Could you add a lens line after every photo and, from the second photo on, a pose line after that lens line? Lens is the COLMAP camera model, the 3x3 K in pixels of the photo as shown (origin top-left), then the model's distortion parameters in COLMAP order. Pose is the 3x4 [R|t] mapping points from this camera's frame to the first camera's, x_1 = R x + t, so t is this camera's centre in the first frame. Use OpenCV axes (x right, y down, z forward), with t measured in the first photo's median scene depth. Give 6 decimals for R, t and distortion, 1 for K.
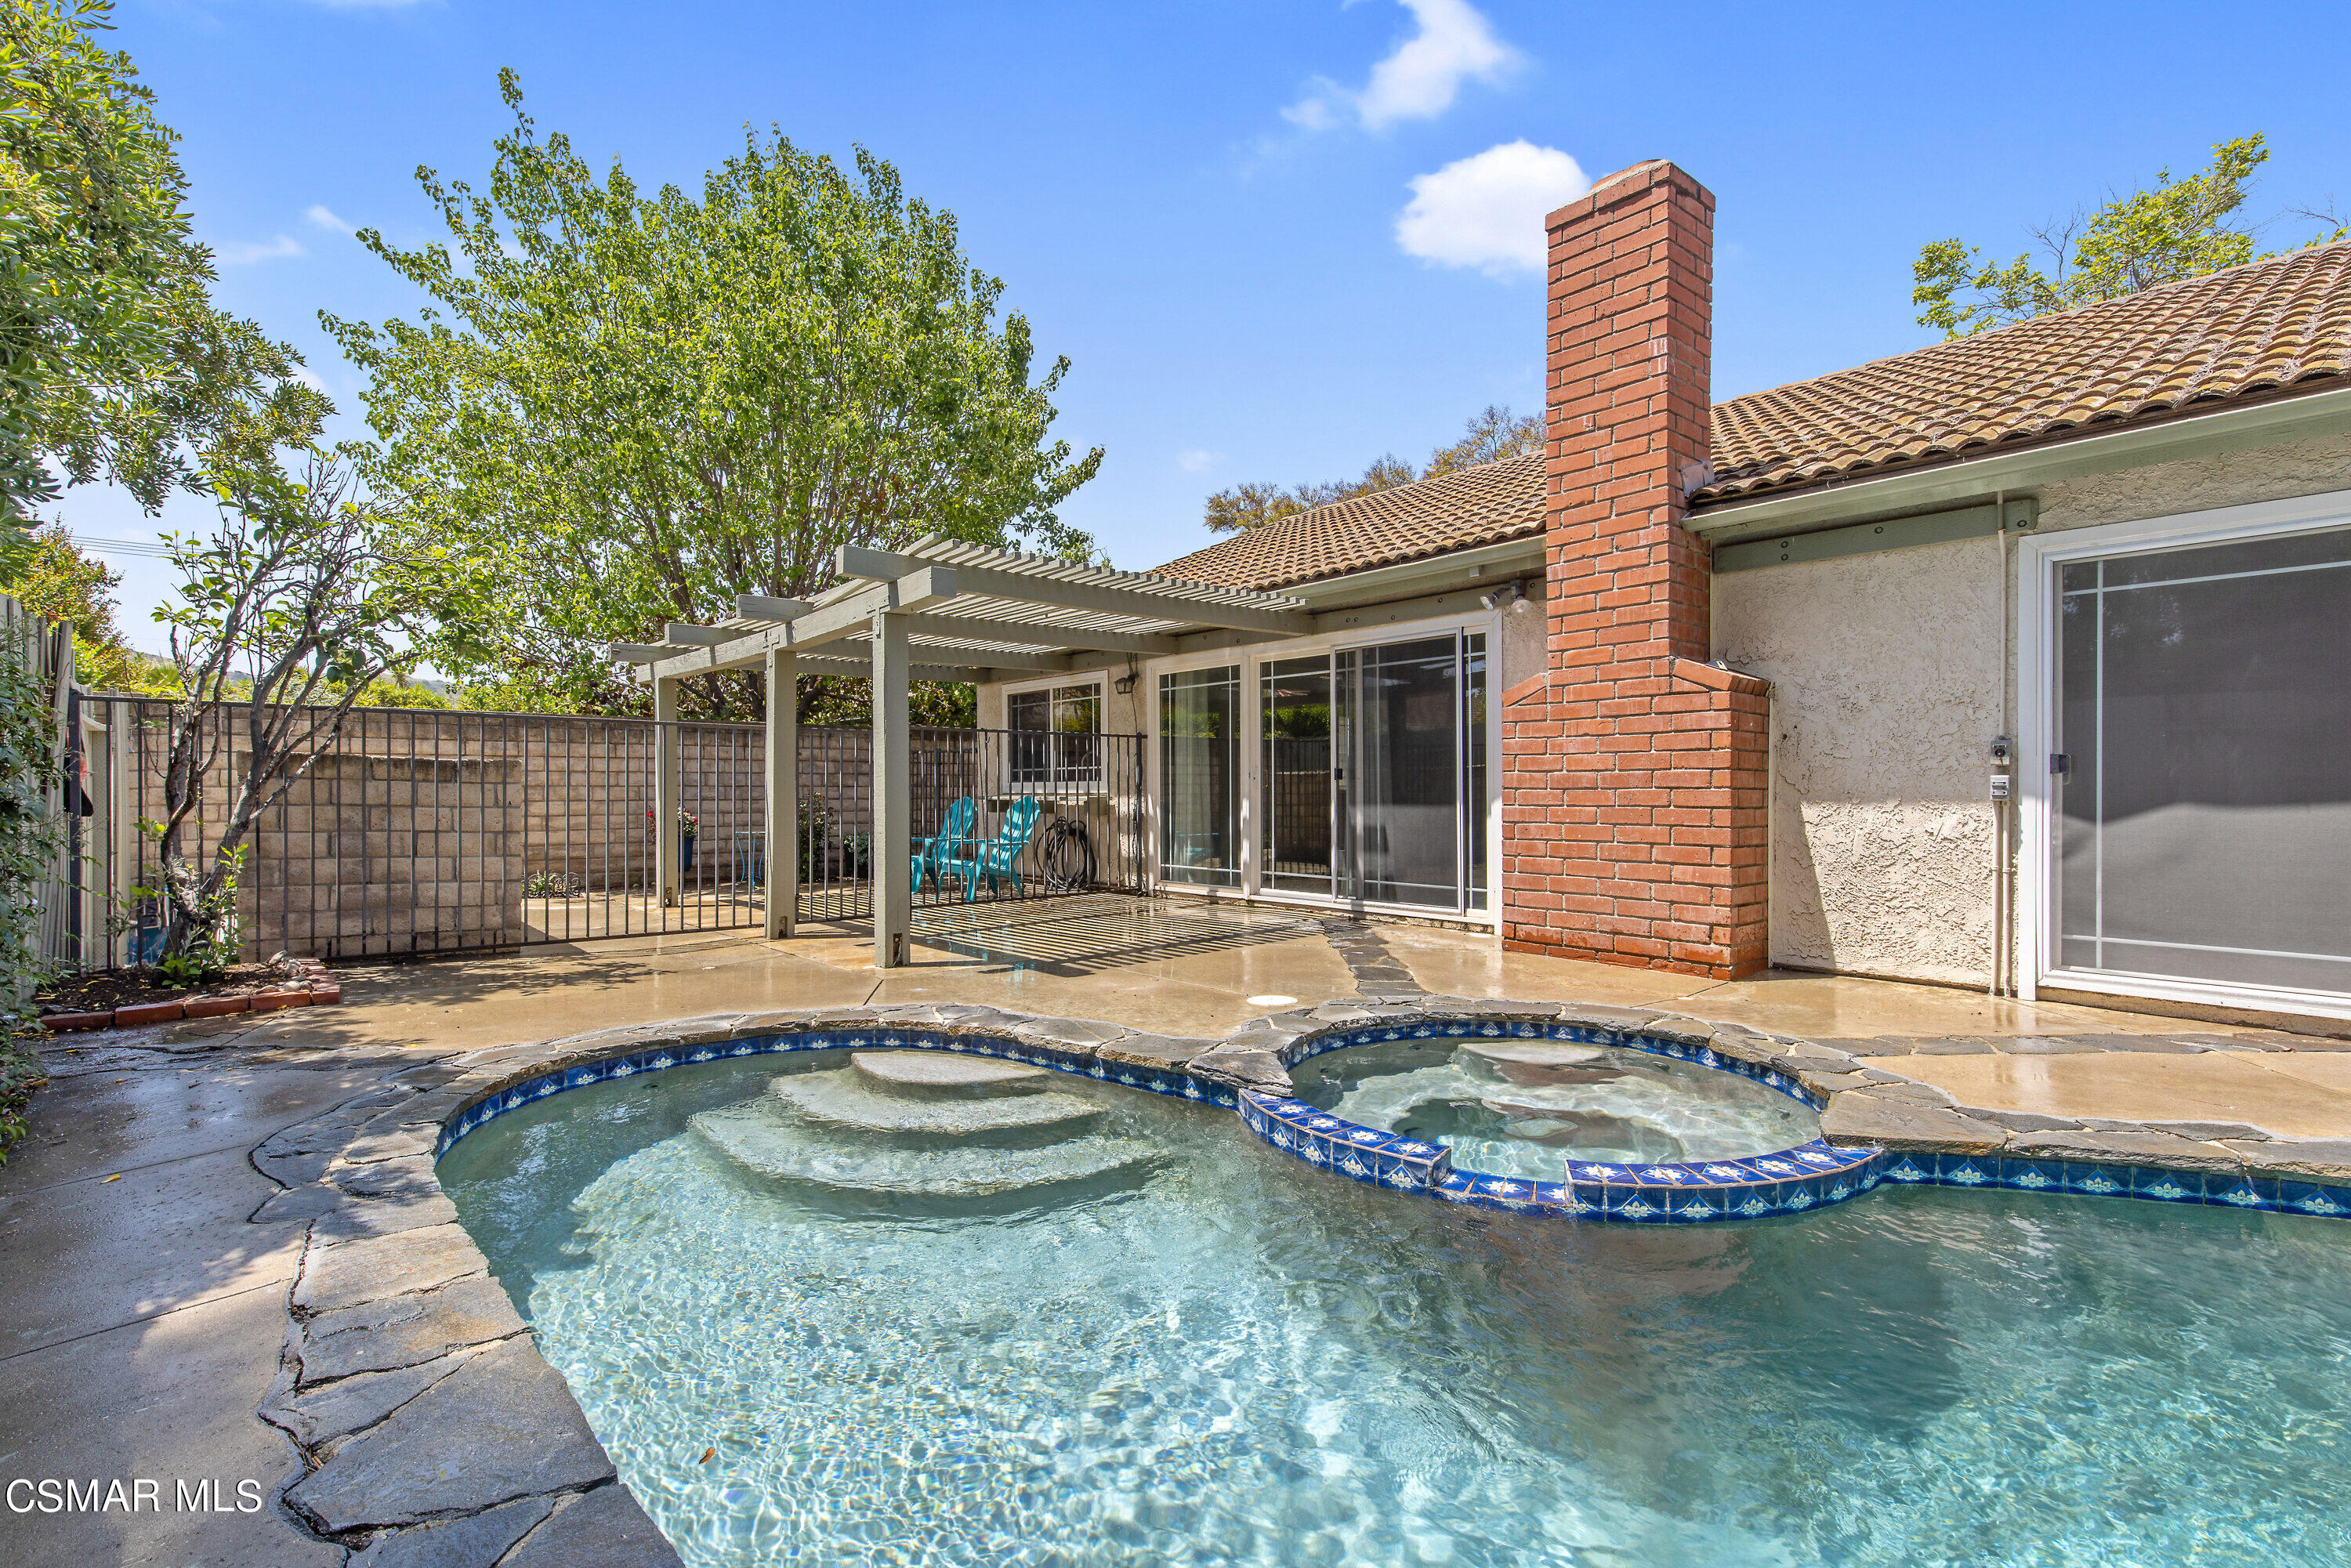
lens RADIAL K [[1064.0, 0, 1159.5], [0, 1064.0, 778.6], [0, 0, 1]] dist [0.004354, -0.001361]
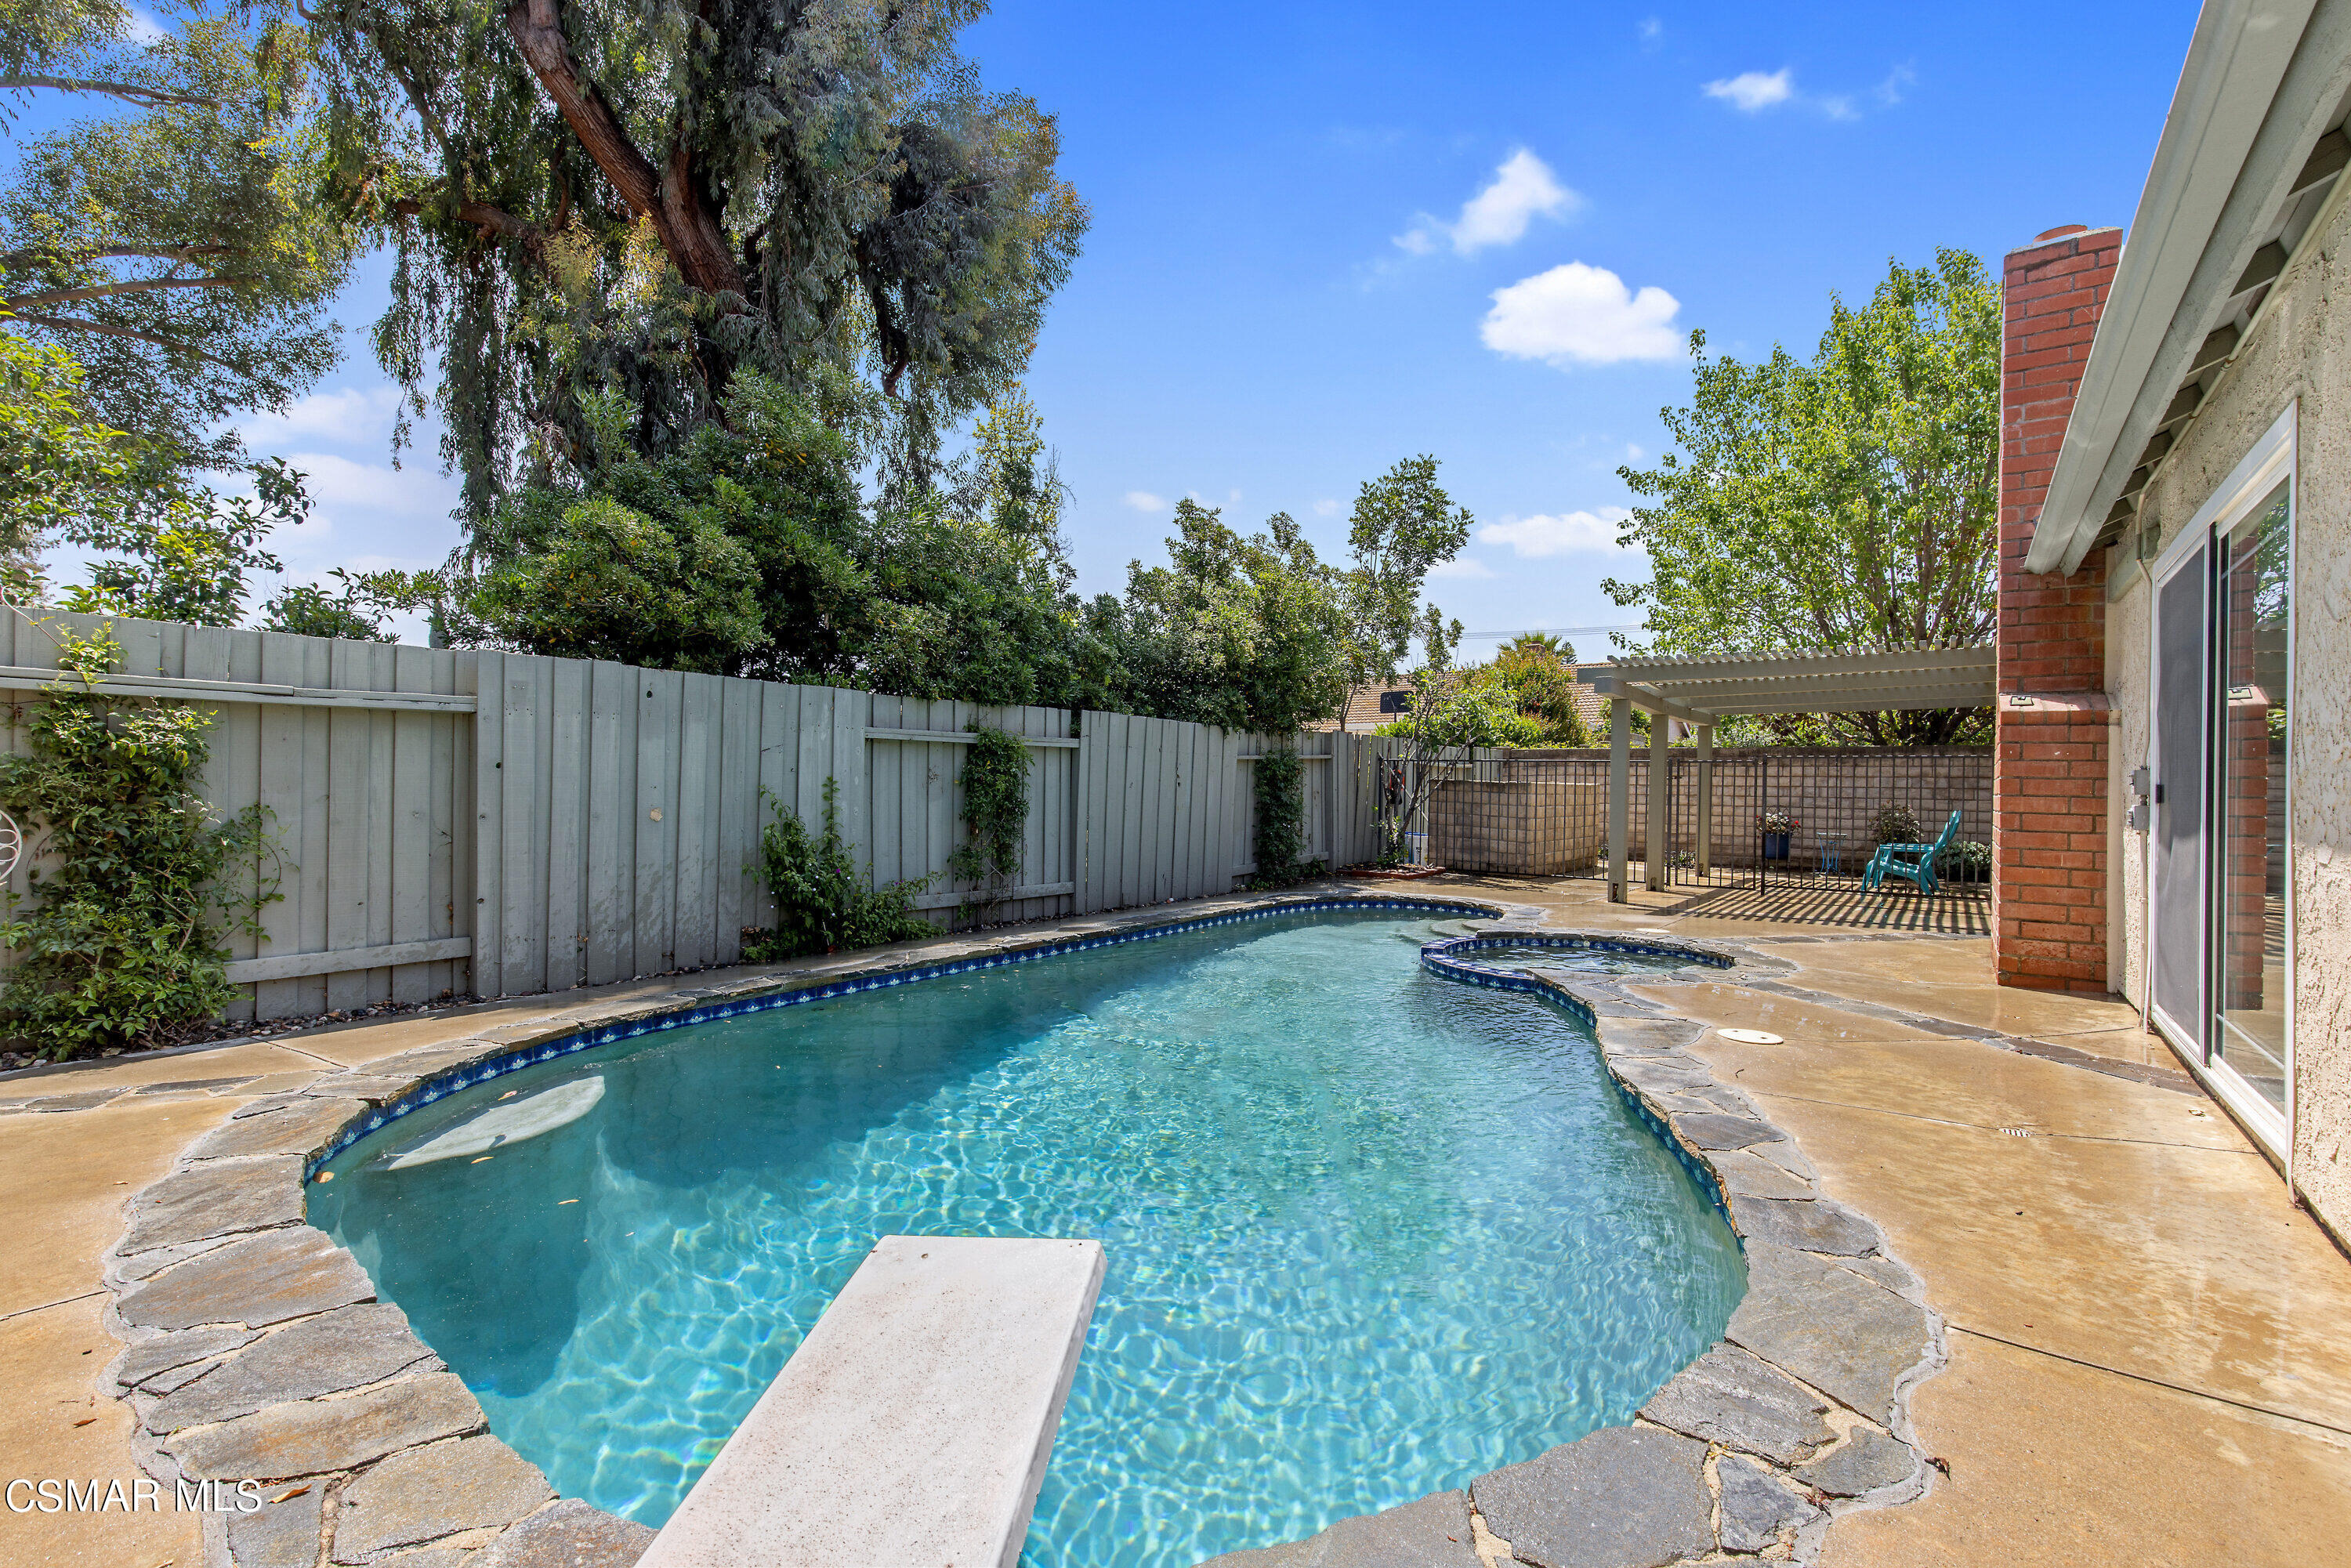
lens RADIAL K [[1064.0, 0, 1228.3], [0, 1064.0, 784.3], [0, 0, 1]] dist [0.004354, -0.001361]
pose [[0.245372, 0.002683, -0.969425, 1.256443], [-0.004107, 0.999990, 0.001728, -0.016106], [0.969420, 0.003557, 0.245381, -0.044114]]
